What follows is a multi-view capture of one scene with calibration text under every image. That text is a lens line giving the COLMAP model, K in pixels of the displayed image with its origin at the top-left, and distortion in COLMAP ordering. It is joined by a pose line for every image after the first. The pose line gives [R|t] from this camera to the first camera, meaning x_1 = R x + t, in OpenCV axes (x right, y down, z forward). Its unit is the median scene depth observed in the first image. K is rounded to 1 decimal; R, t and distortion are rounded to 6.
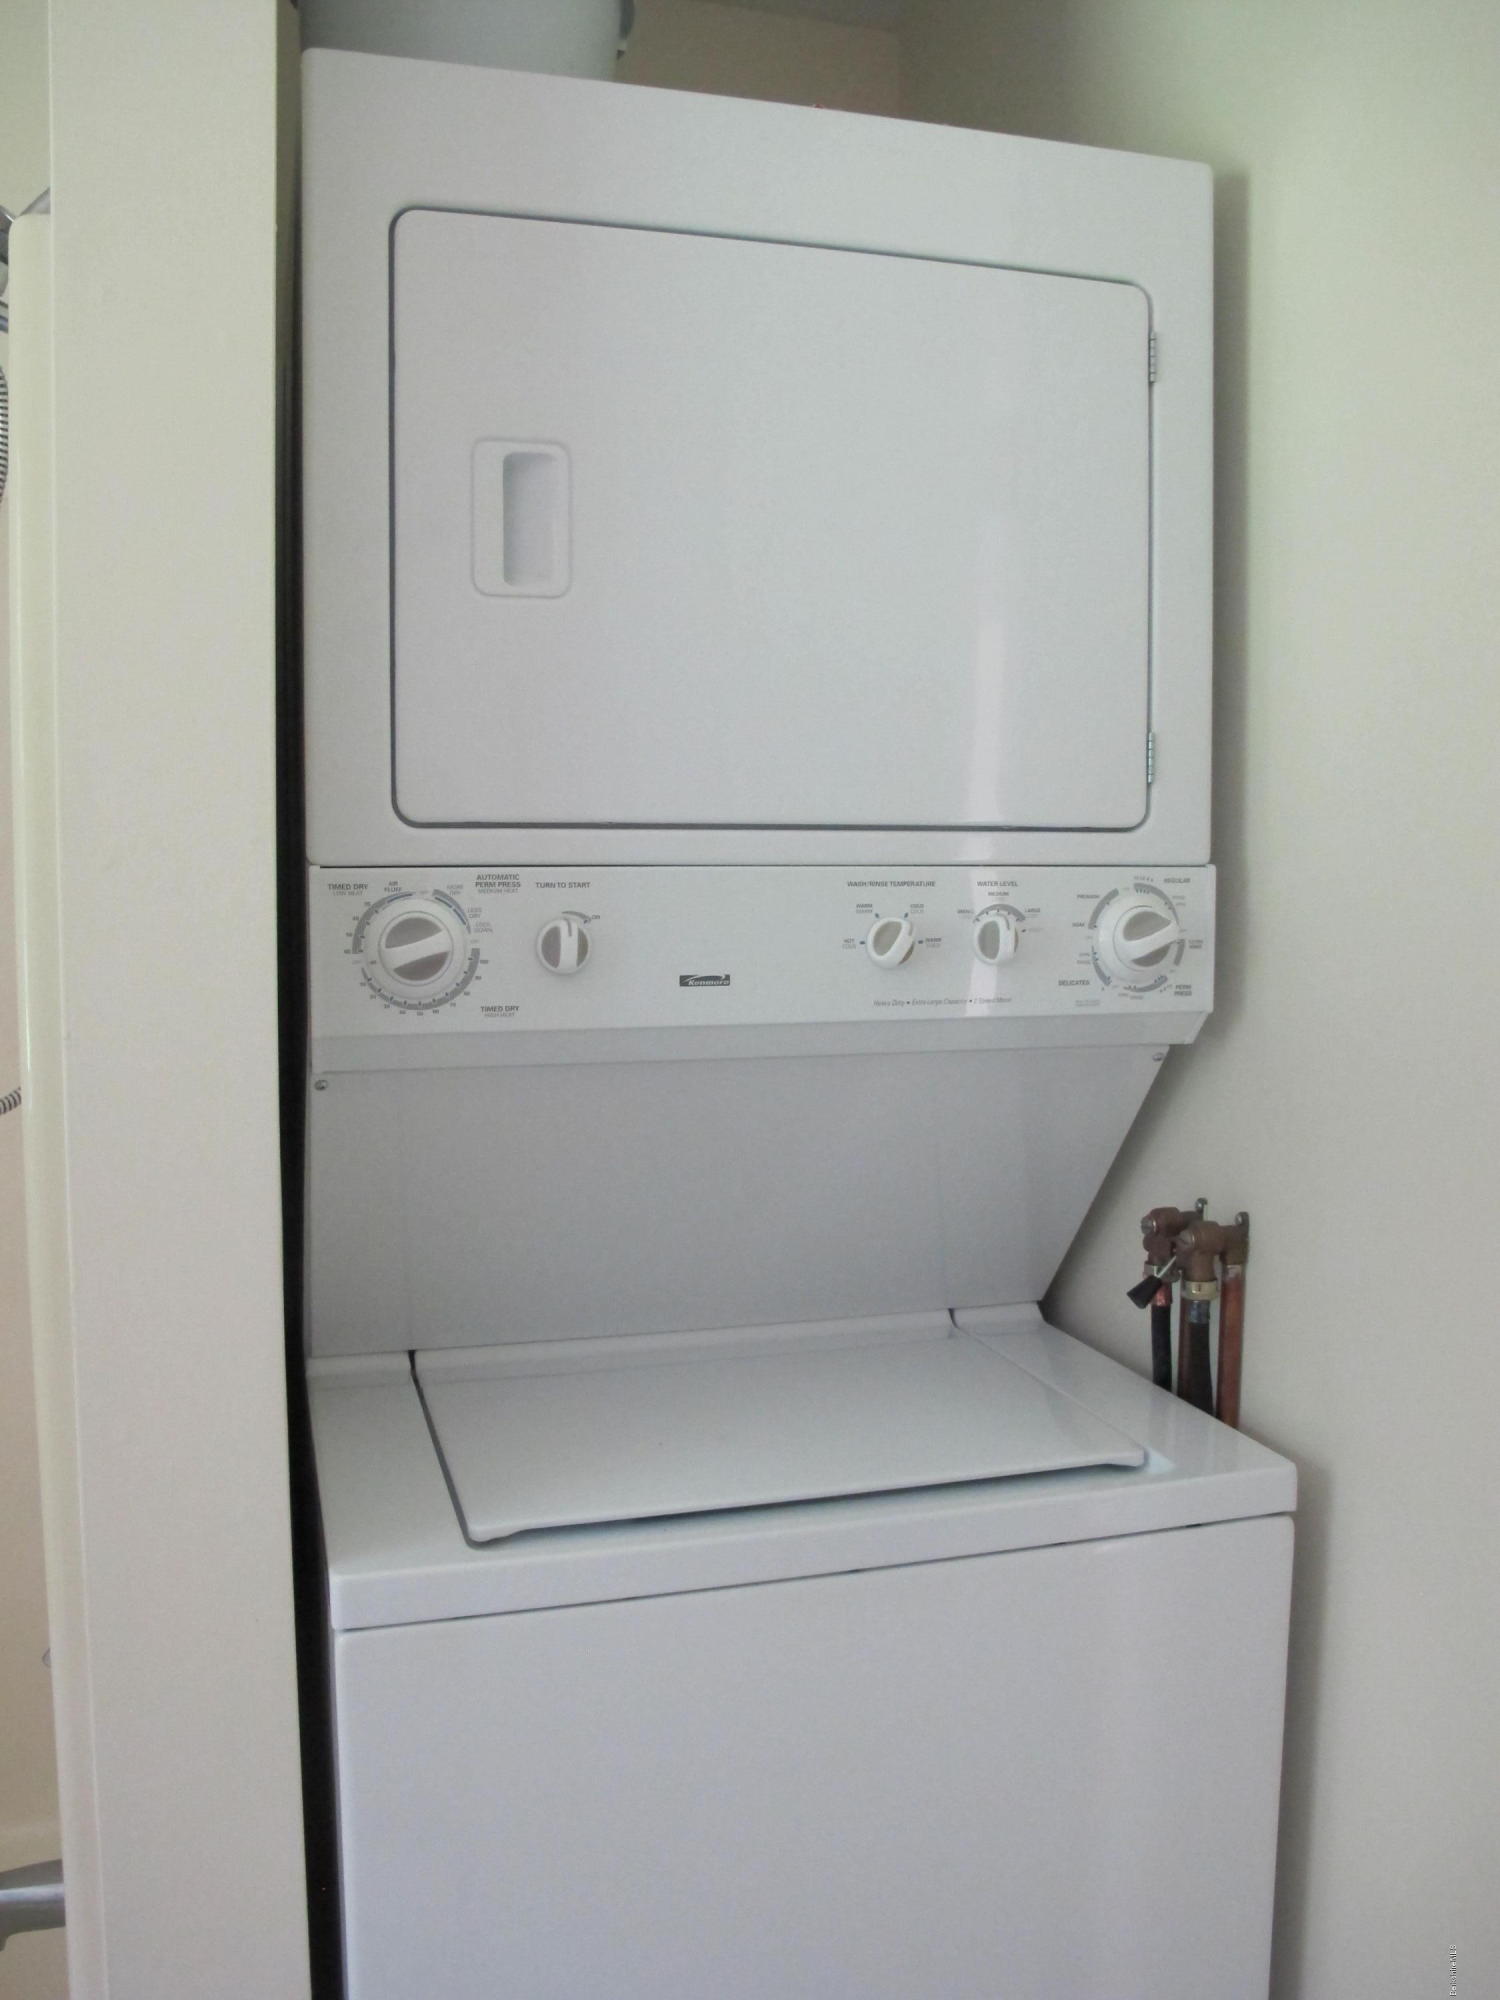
lens RADIAL K [[1687.3, 0, 746.7], [0, 1687.3, 1002.9], [0, 0, 1]] dist [-0.148767, 0.106303]
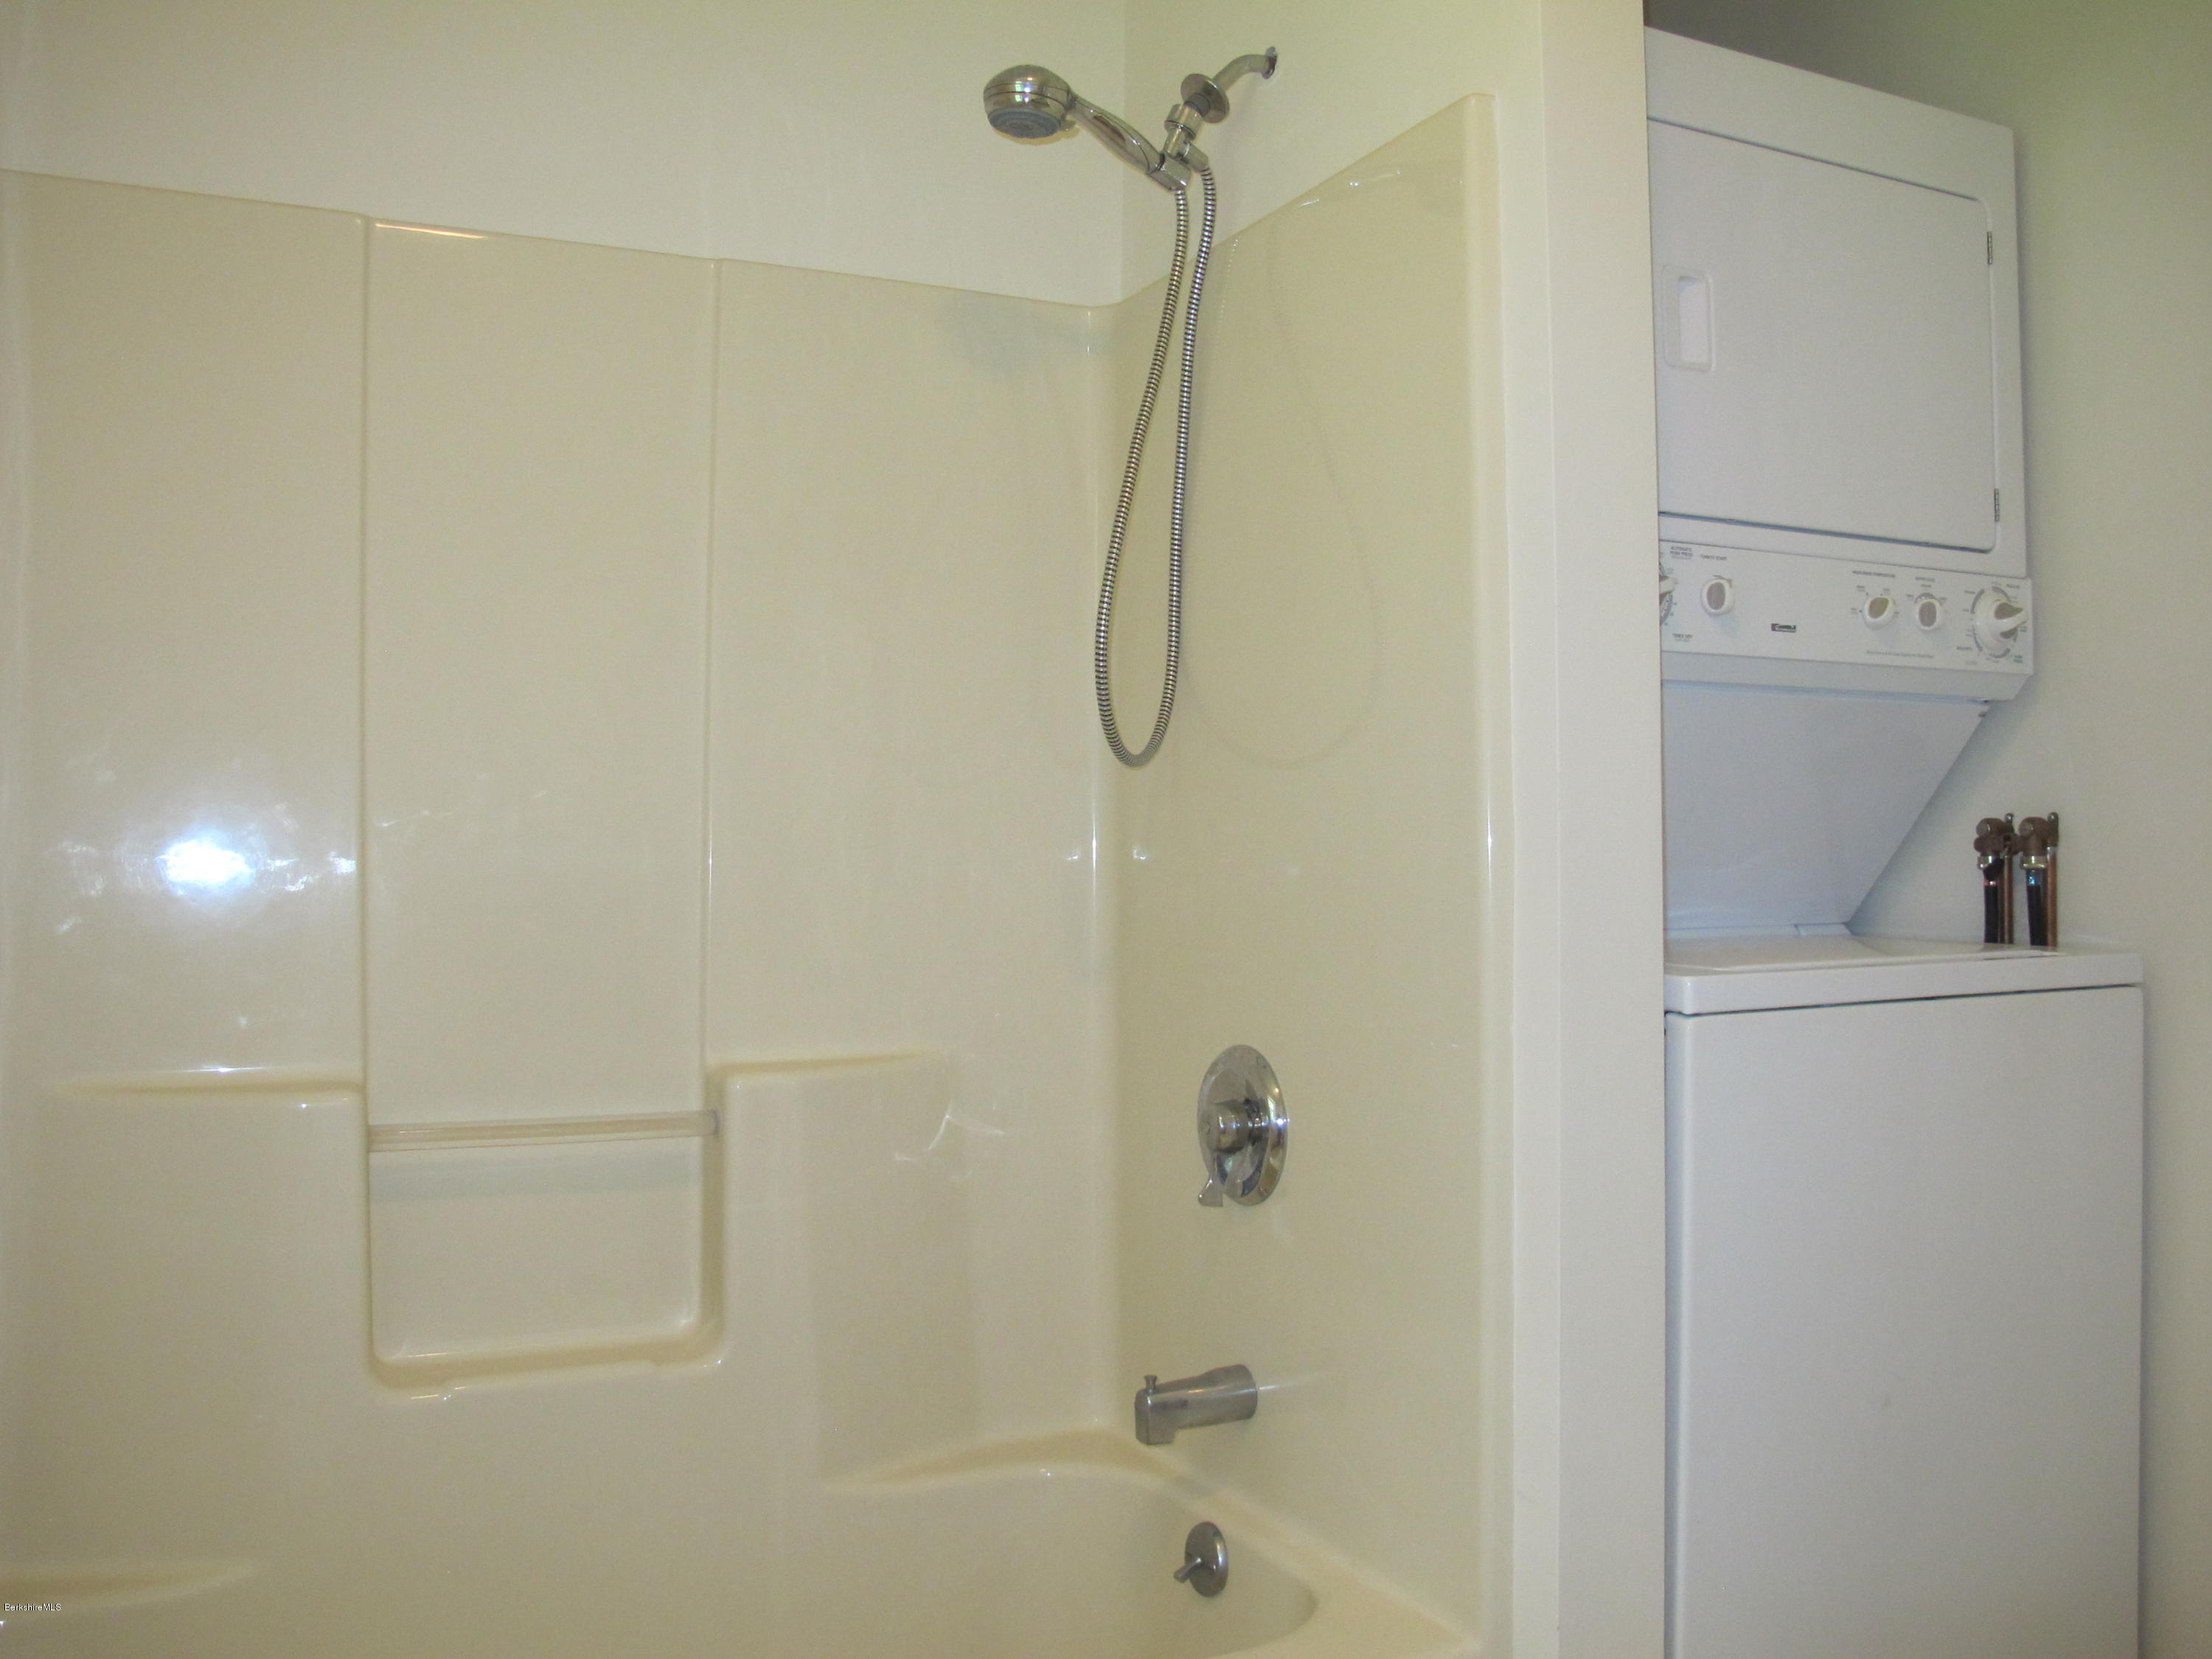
lens RADIAL K [[1866.1, 0, 1106.6], [0, 1866.1, 829.2], [0, 0, 1]] dist [-0.148767, 0.106303]
pose [[0.984883, -0.001251, 0.173219, -0.848692], [0.017615, 0.995513, -0.092968, 0.288098], [-0.172325, 0.094614, 0.980486, -0.451690]]
